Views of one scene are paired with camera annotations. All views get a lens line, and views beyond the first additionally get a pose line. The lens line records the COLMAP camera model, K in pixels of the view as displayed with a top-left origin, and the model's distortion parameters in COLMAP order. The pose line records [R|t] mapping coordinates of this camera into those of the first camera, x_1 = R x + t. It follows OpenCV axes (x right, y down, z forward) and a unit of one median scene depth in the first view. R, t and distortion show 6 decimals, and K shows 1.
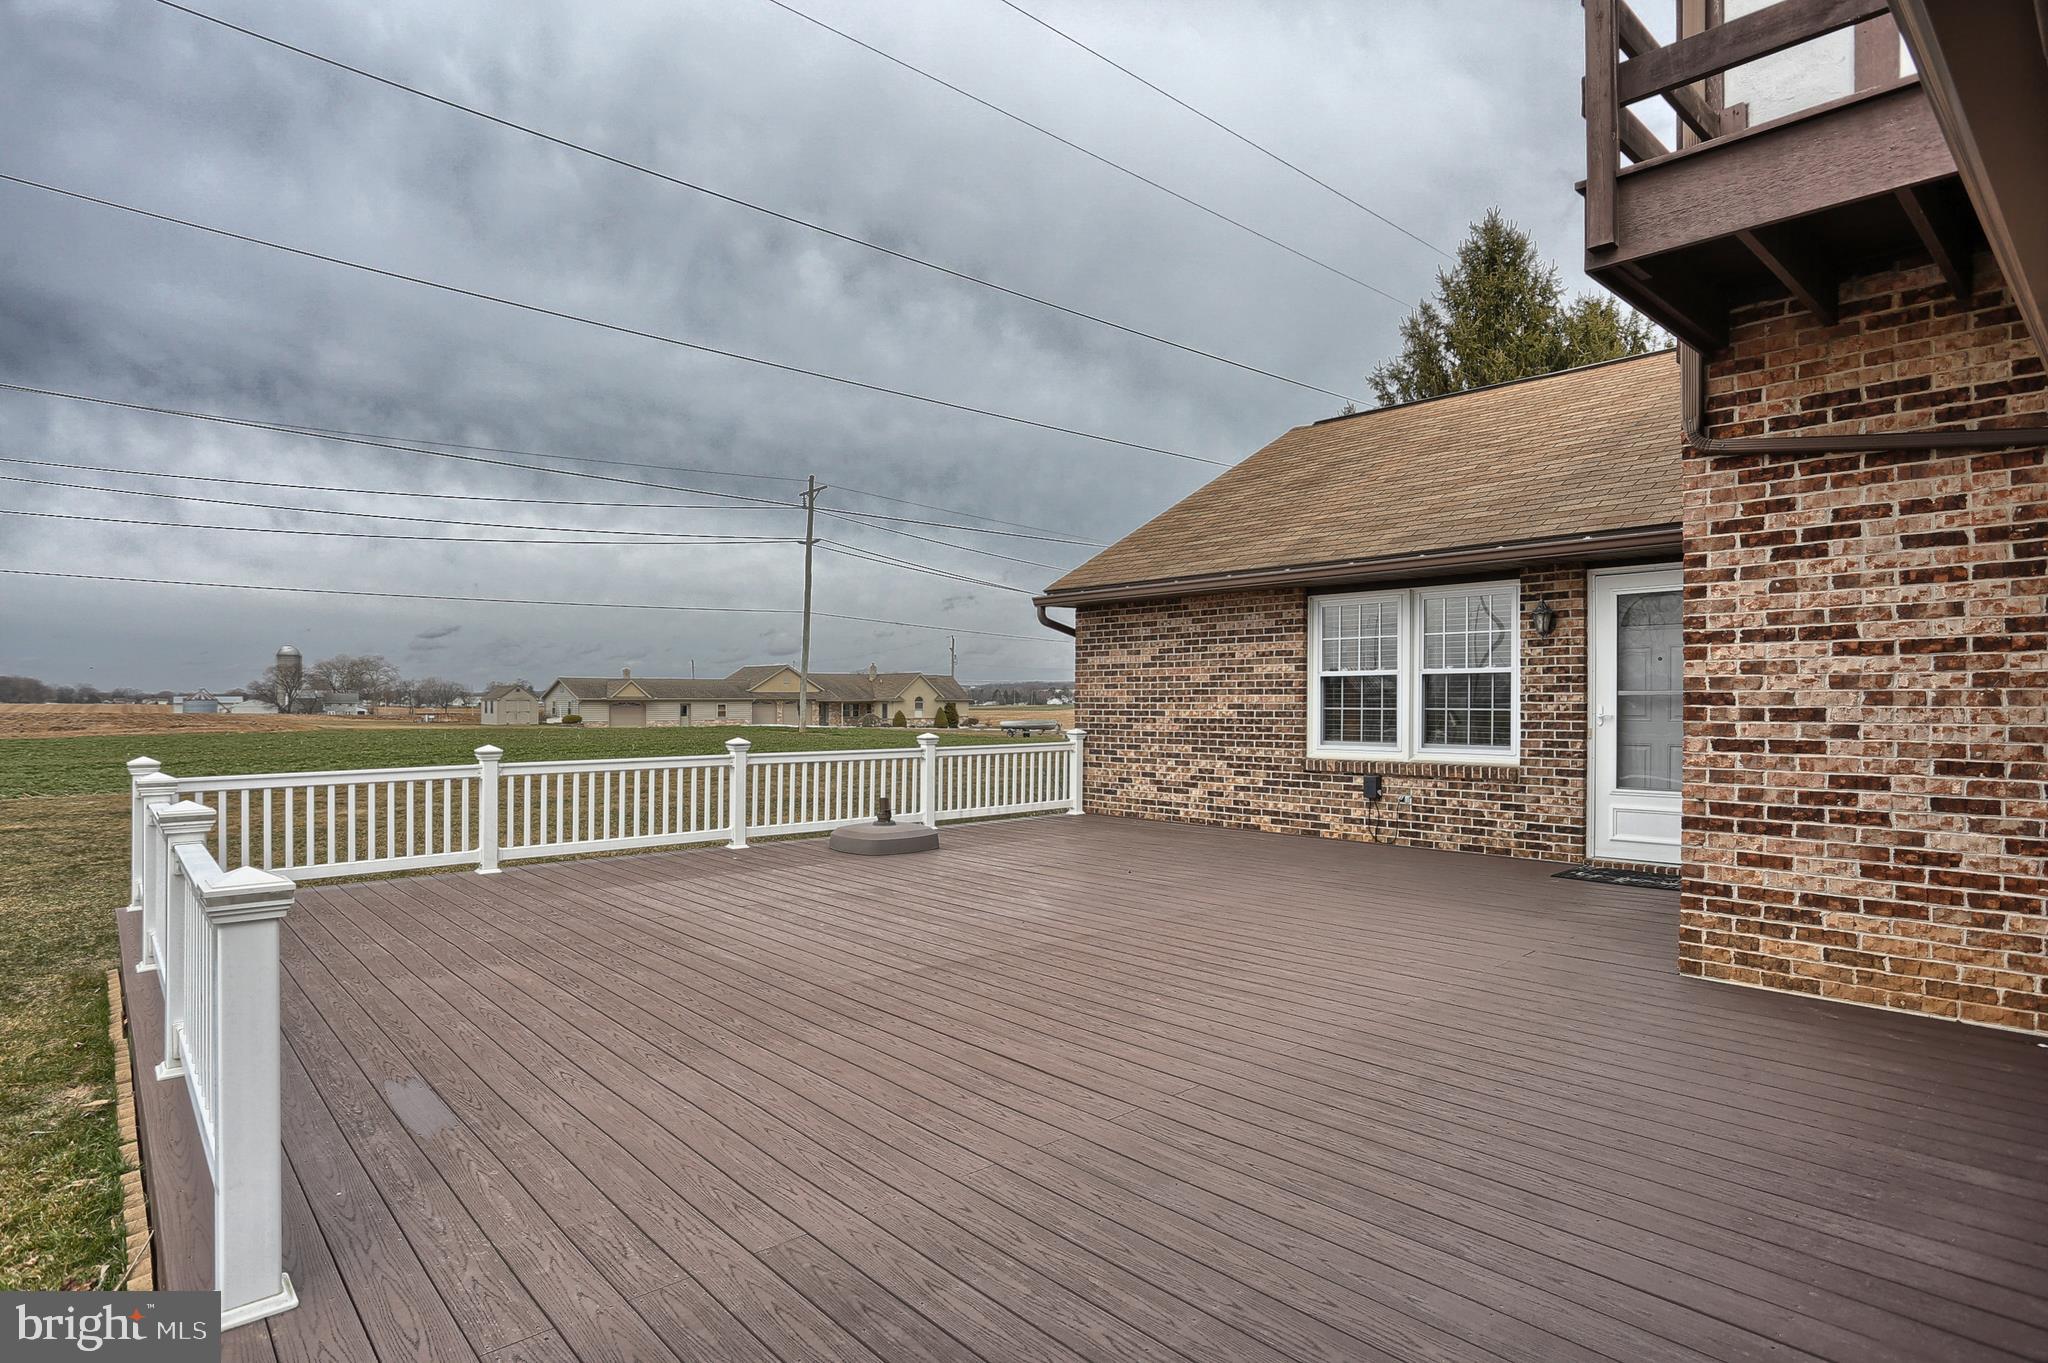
lens RADIAL K [[1076.3, 0, 1016.0], [0, 1076.3, 690.0], [0, 0, 1]] dist [-0.054572, 0.020879]
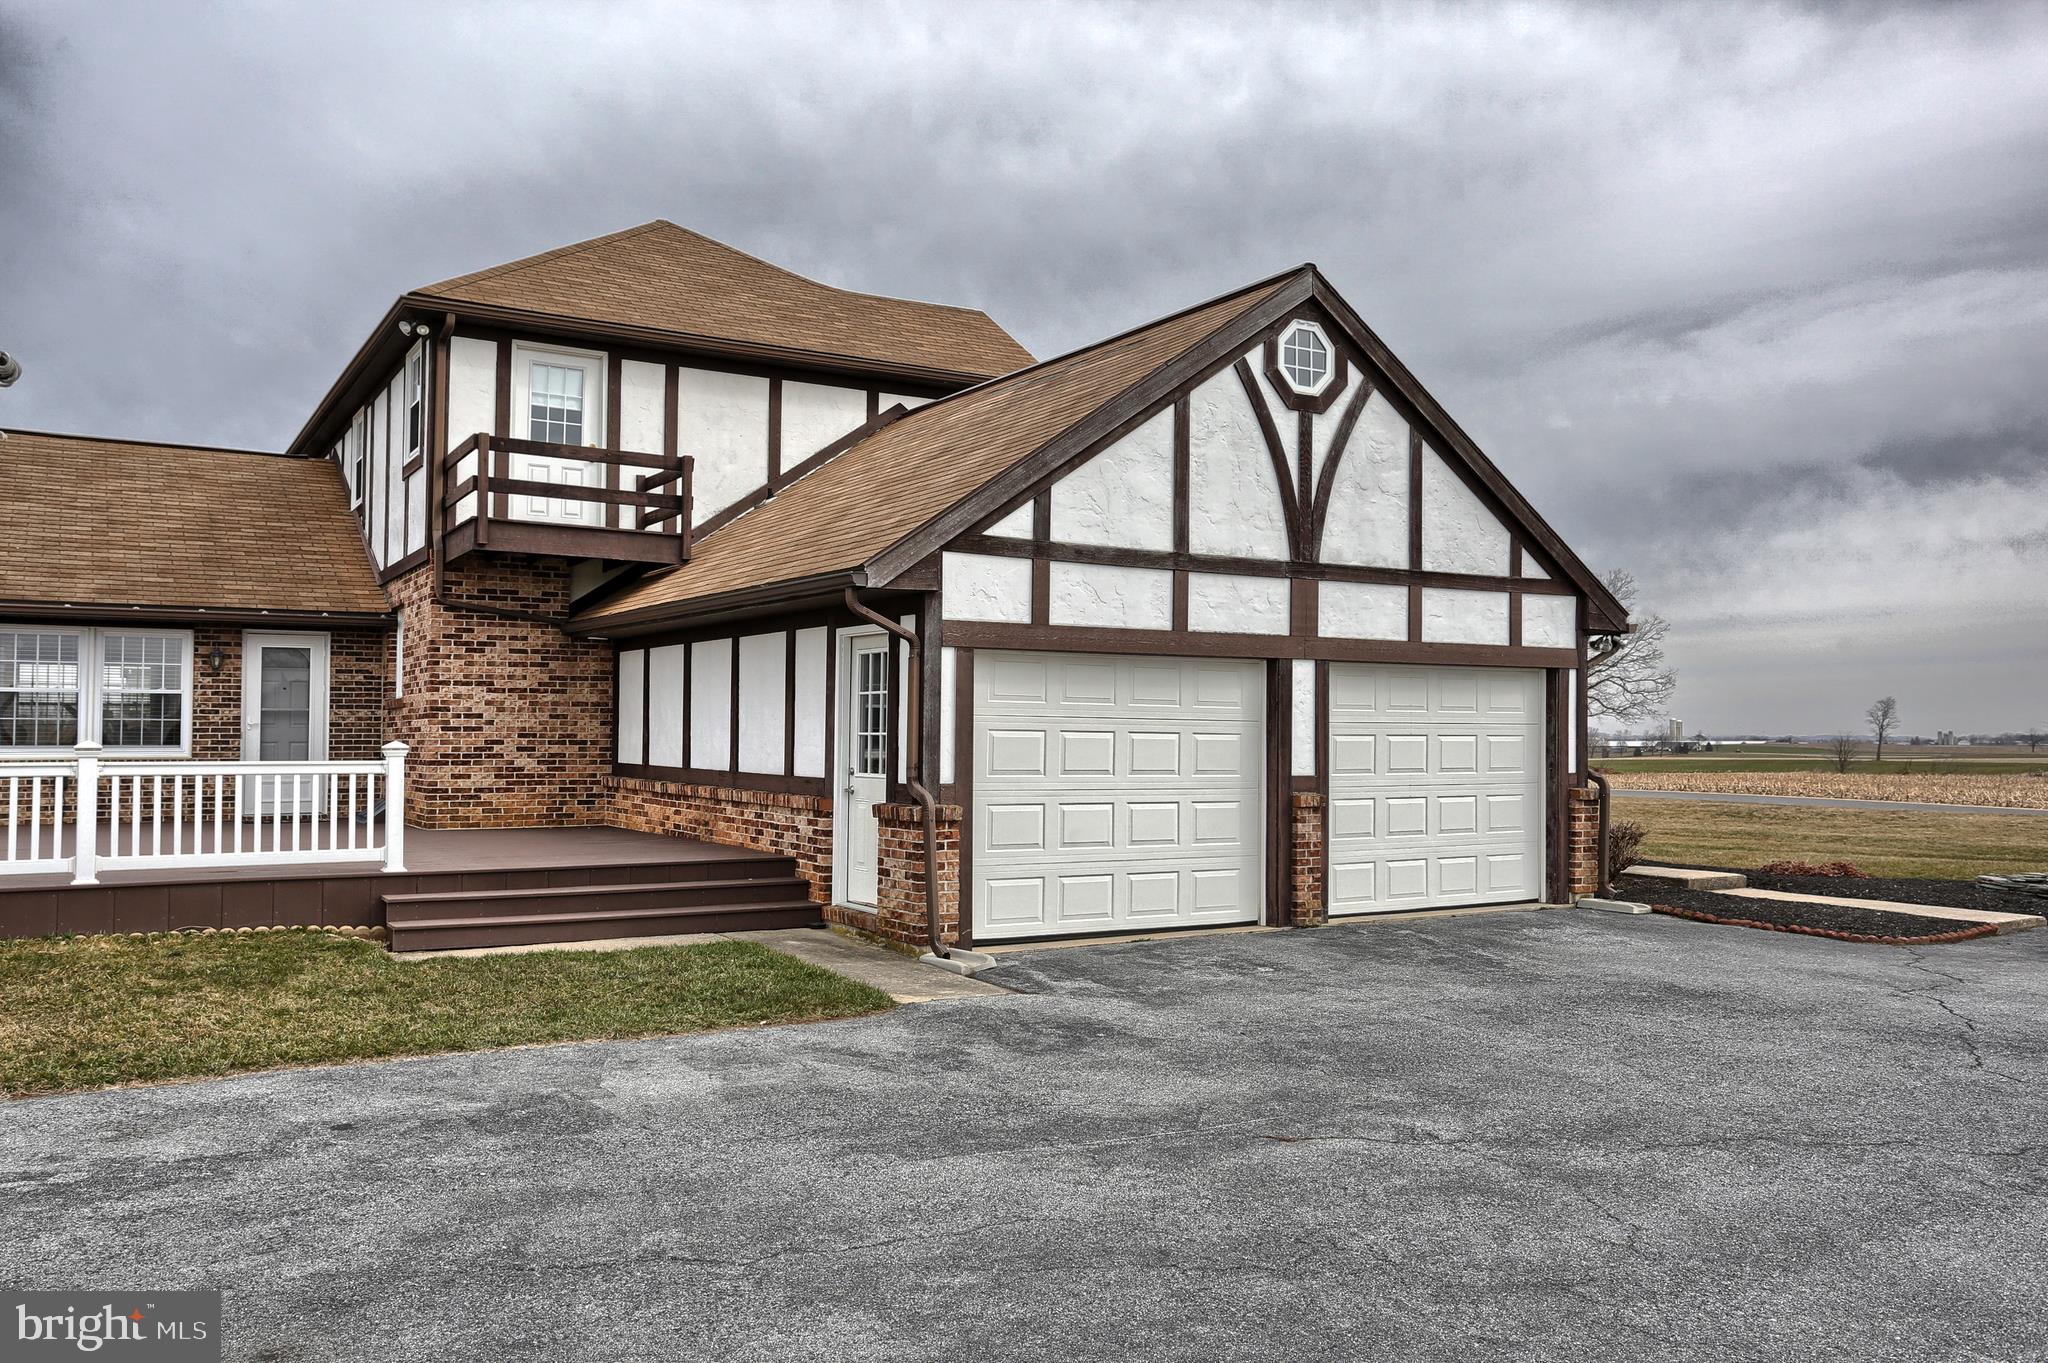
lens RADIAL K [[1448.6, 0, 1013.0], [0, 1448.6, 694.0], [0, 0, 1]] dist [-0.005603, -0.002453]
pose [[0.168839, 0.032837, 0.985096, -1.280106], [-0.006713, 0.999460, -0.032166, 0.038946], [-0.985621, -0.001182, 0.168968, -0.441994]]
